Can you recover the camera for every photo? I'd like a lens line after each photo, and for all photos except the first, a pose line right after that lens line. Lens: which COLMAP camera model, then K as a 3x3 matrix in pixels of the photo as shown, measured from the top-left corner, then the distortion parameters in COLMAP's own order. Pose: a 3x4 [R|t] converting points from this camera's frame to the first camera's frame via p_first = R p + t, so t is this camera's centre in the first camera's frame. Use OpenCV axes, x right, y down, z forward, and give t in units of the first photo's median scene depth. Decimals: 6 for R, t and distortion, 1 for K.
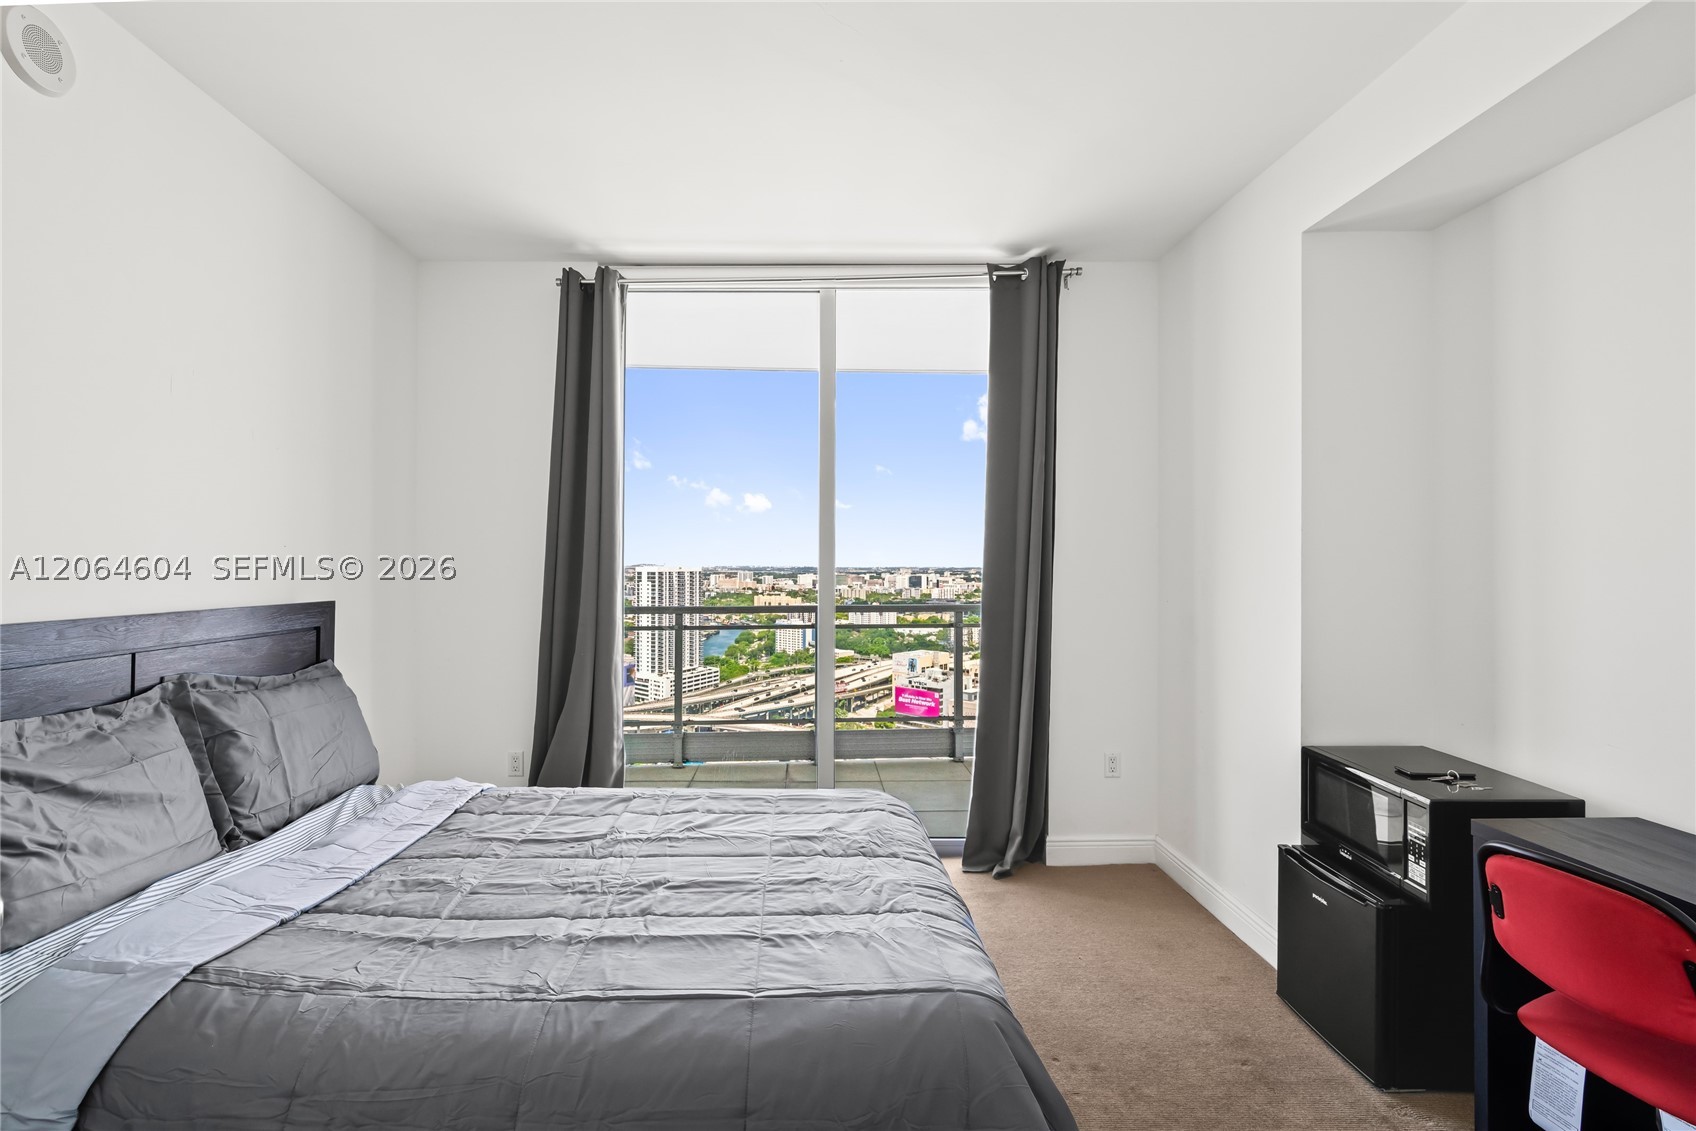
lens RADIAL K [[767.9, 0, 843.6], [0, 767.9, 559.5], [0, 0, 1]] dist [-0.003416, 0.000363]
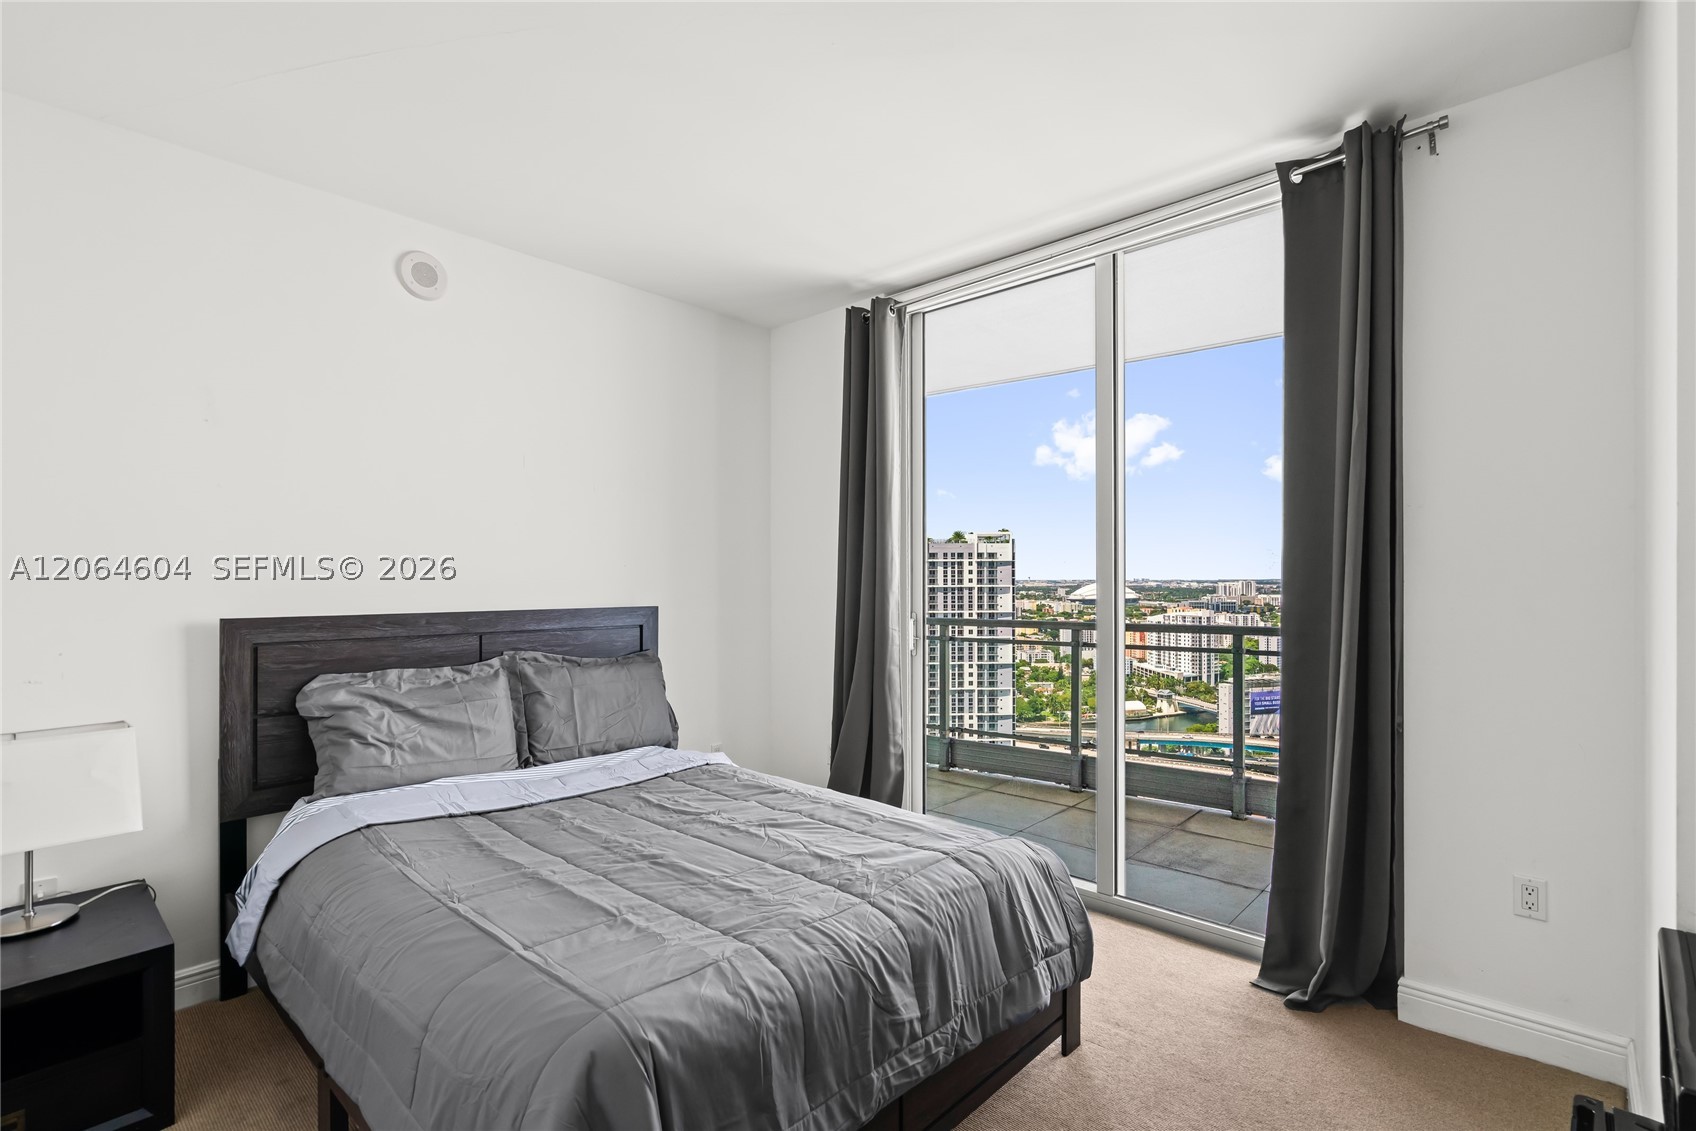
lens RADIAL K [[783.7, 0, 867.2], [0, 783.7, 574.3], [0, 0, 1]] dist [-0.007390, 0.000362]
pose [[0.735931, -0.008967, -0.676998, 0.647572], [0.008600, 0.999955, -0.003896, 0.008424], [0.677002, -0.002955, 0.735975, 0.300190]]
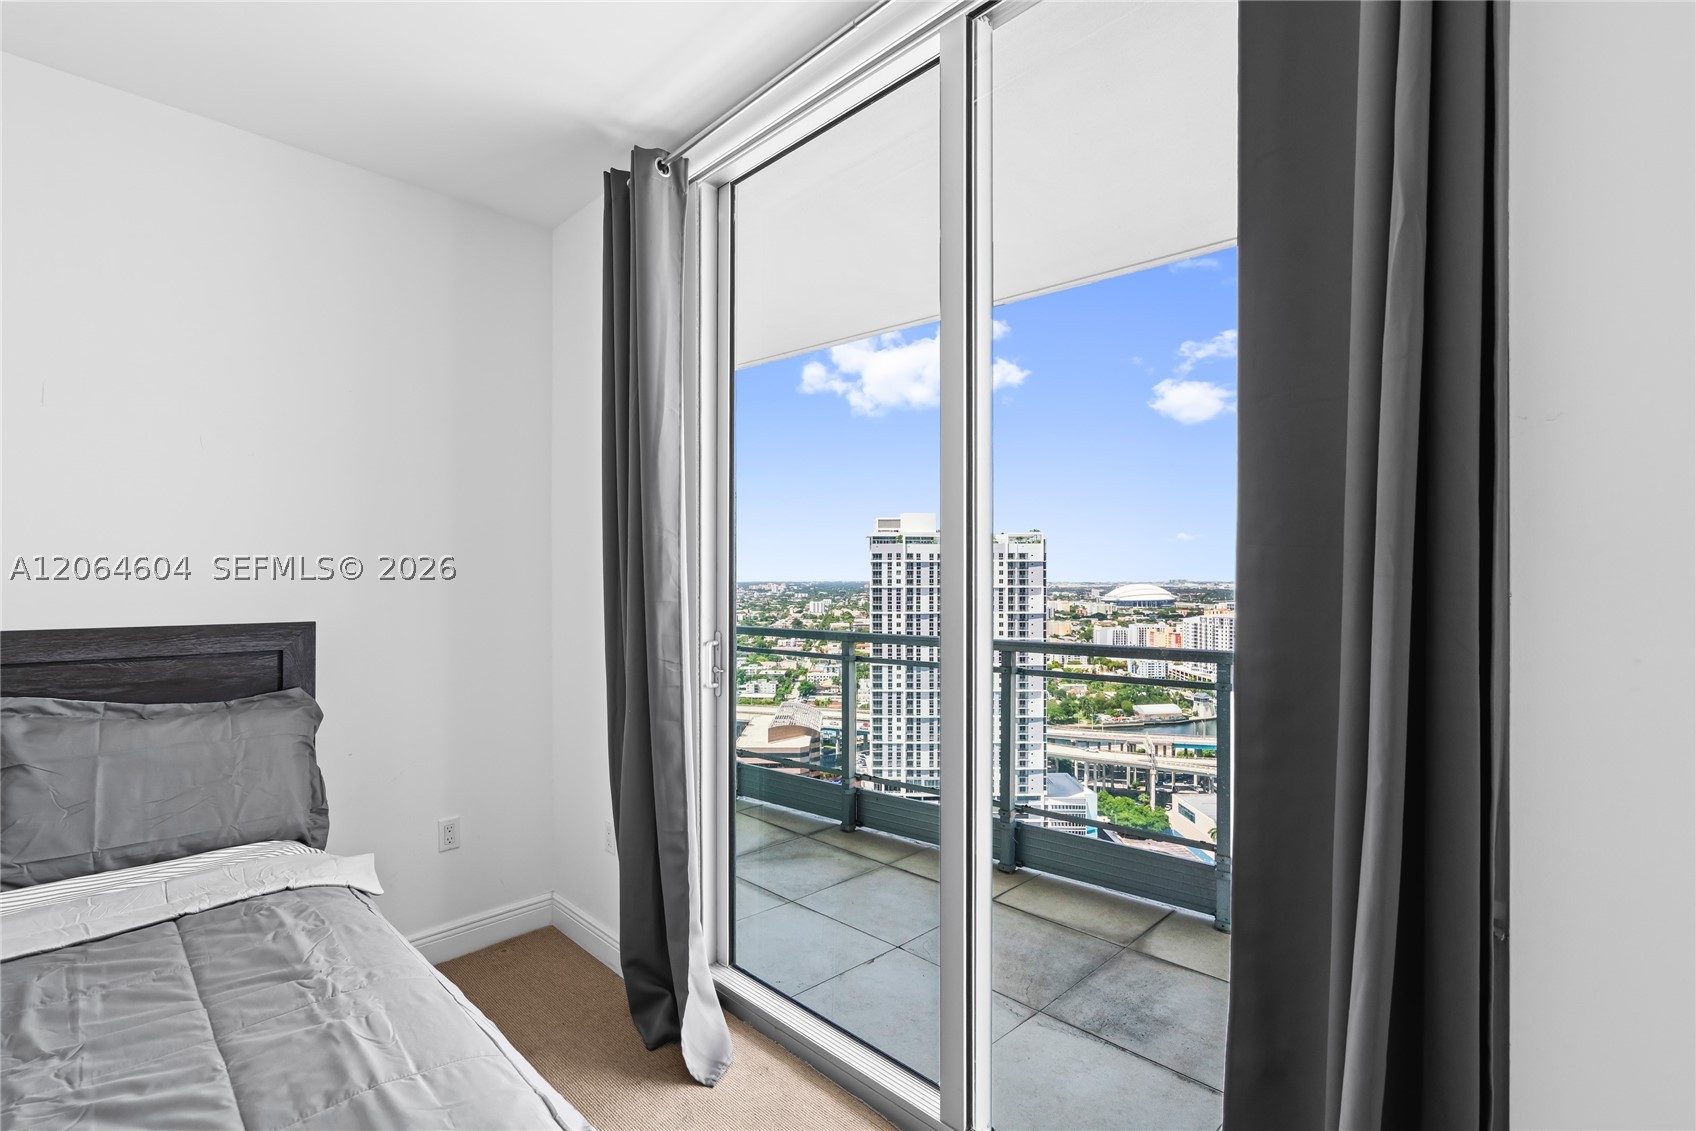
lens RADIAL K [[760.8, 0, 880.2], [0, 760.8, 576.4], [0, 0, 1]] dist [-0.004110, -0.000671]
pose [[0.705686, -0.005396, -0.708505, 0.513279], [0.005810, 0.999981, -0.001829, 0.008604], [0.708501, -0.002826, 0.705704, 1.029111]]
